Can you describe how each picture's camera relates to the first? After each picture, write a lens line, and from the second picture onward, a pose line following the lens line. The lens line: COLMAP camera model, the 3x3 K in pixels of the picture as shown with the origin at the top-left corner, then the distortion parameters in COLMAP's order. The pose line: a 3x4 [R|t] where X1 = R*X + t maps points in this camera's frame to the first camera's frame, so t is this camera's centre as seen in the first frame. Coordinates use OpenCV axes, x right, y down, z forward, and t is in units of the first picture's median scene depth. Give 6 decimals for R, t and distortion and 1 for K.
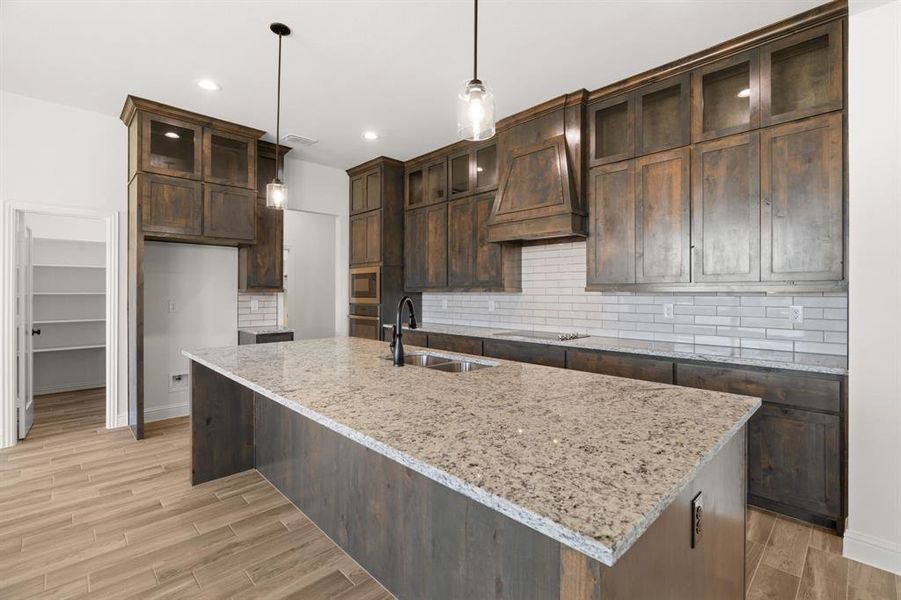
lens RADIAL K [[403.0, 0, 455.7], [0, 403.0, 293.0], [0, 0, 1]] dist [-0.011705, 0.003535]
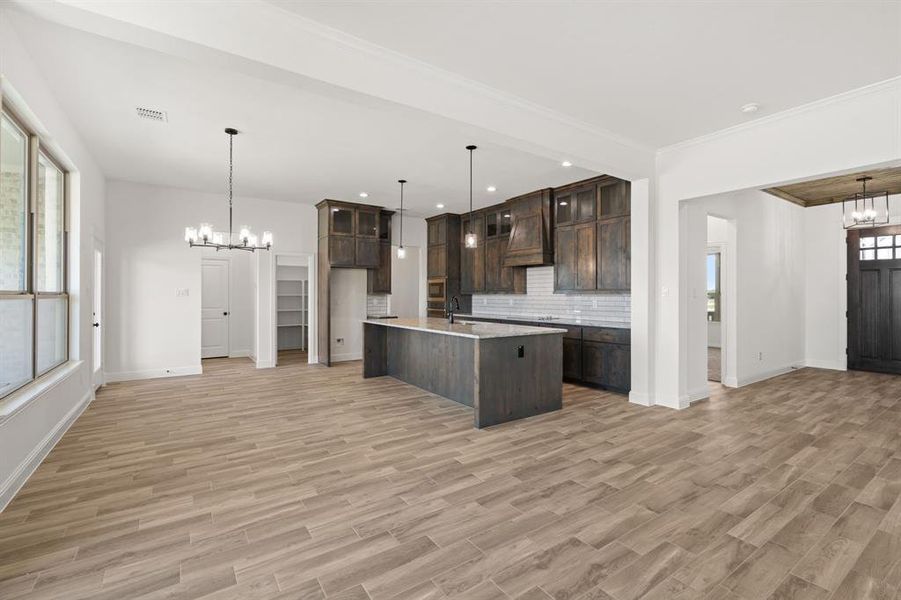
lens RADIAL K [[403.0, 0, 454.0], [0, 403.0, 292.8], [0, 0, 1]] dist [-0.011705, 0.003535]
pose [[0.985231, -0.001044, -0.171225, 0.187873], [-0.000063, 0.999979, -0.006462, 0.003419], [0.171228, 0.006377, 0.985211, -0.908309]]
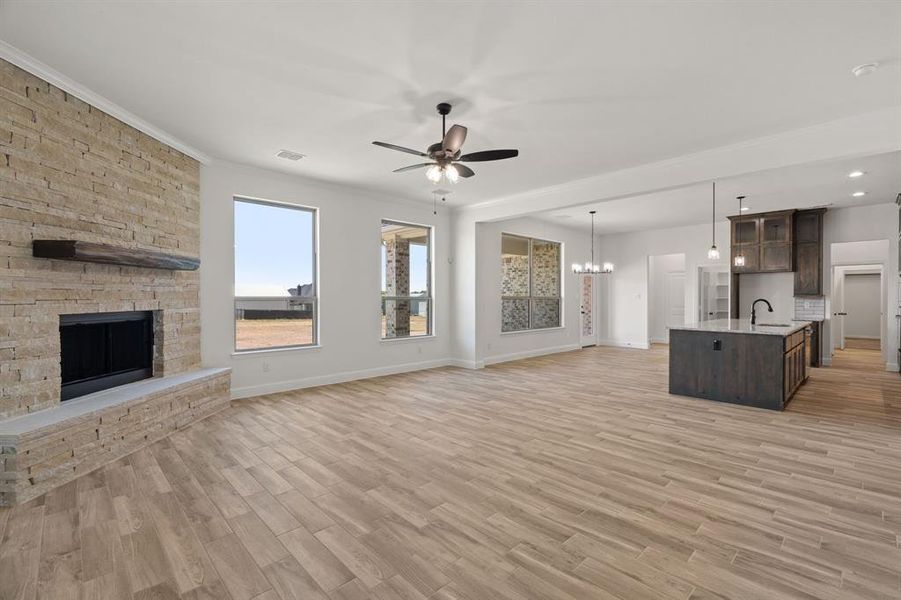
lens RADIAL K [[403.0, 0, 454.2], [0, 403.0, 299.3], [0, 0, 1]] dist [-0.011705, 0.003535]
pose [[-0.009525, 0.003631, -0.999948, 1.603090], [-0.001523, 0.999992, 0.003646, 0.003428], [0.999953, 0.001558, -0.009519, -0.618726]]
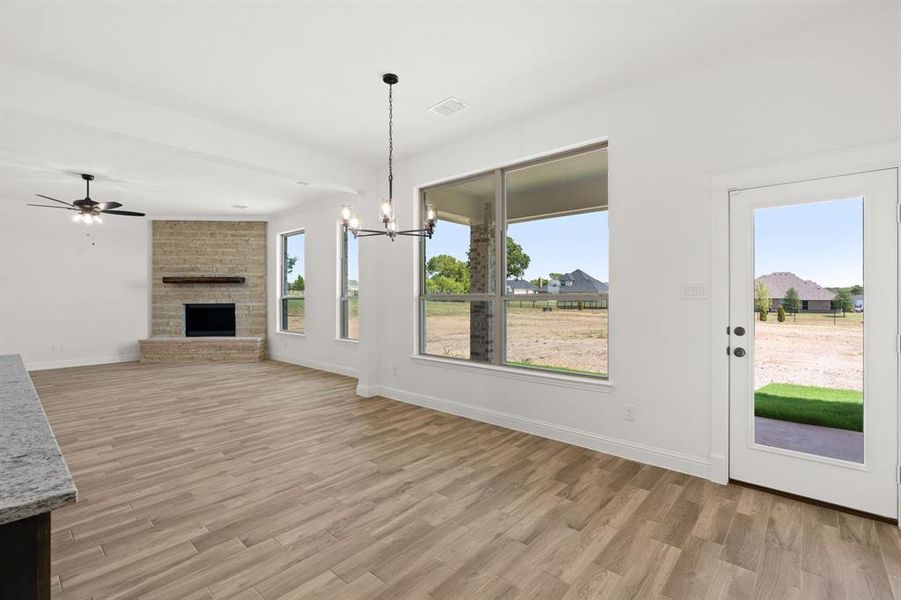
lens RADIAL K [[403.0, 0, 455.0], [0, 403.0, 297.7], [0, 0, 1]] dist [-0.011705, 0.003535]
pose [[-0.997326, 0.001894, -0.073062, -0.728453], [0.001656, 0.999993, 0.003325, -0.000132], [0.073068, 0.003195, -0.997322, 1.018048]]
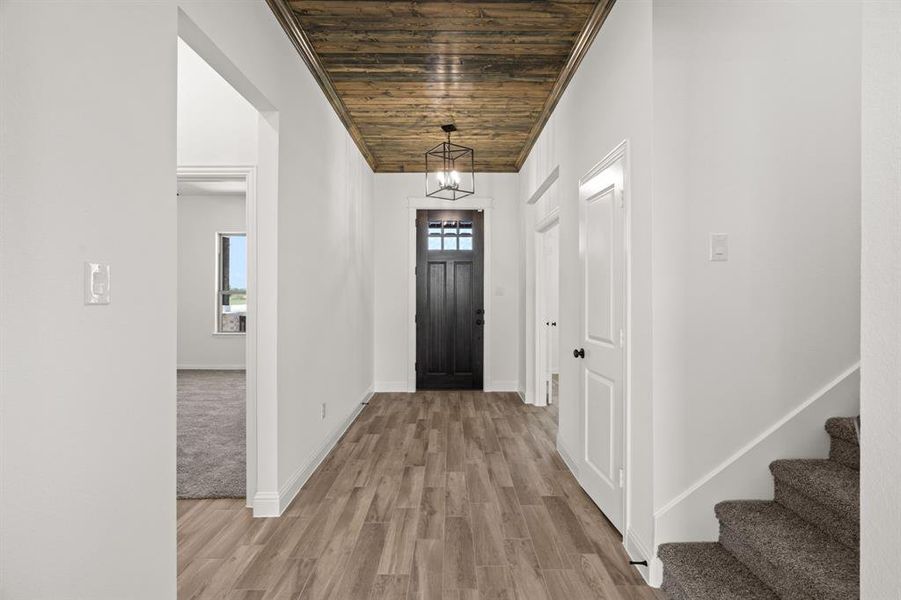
lens RADIAL K [[403.0, 0, 457.2], [0, 403.0, 297.0], [0, 0, 1]] dist [-0.011705, 0.003535]
pose [[0.685922, -0.004317, 0.727662, 0.745039], [-0.001454, 0.999972, 0.007303, 0.002523], [-0.727674, -0.006067, 0.685897, 0.187533]]
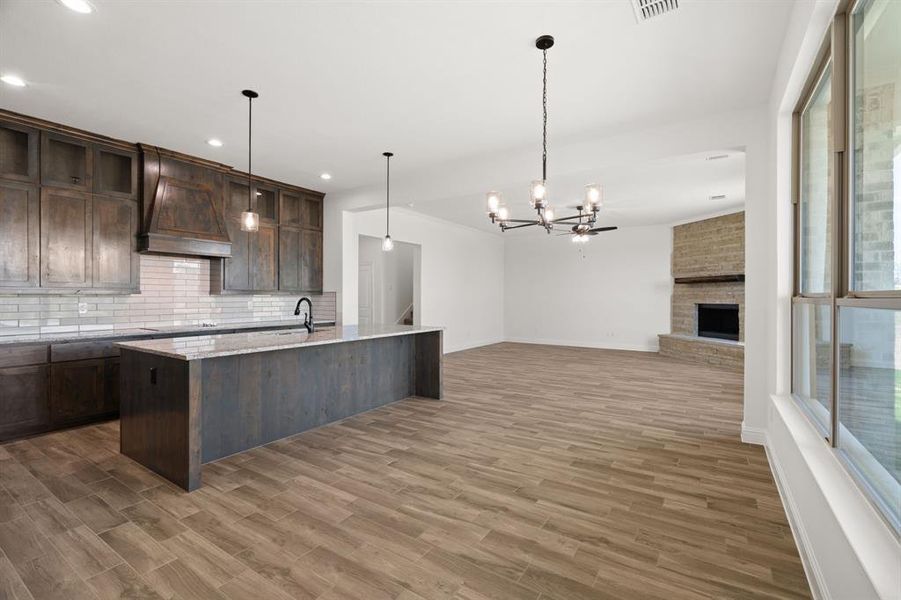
lens RADIAL K [[403.0, 0, 456.7], [0, 403.0, 296.1], [0, 0, 1]] dist [-0.011705, 0.003535]
pose [[-0.220108, -0.000346, 0.975475, -1.351296], [-0.002591, 0.999997, -0.000230, 0.001155], [-0.975472, -0.002578, -0.220108, 0.456296]]
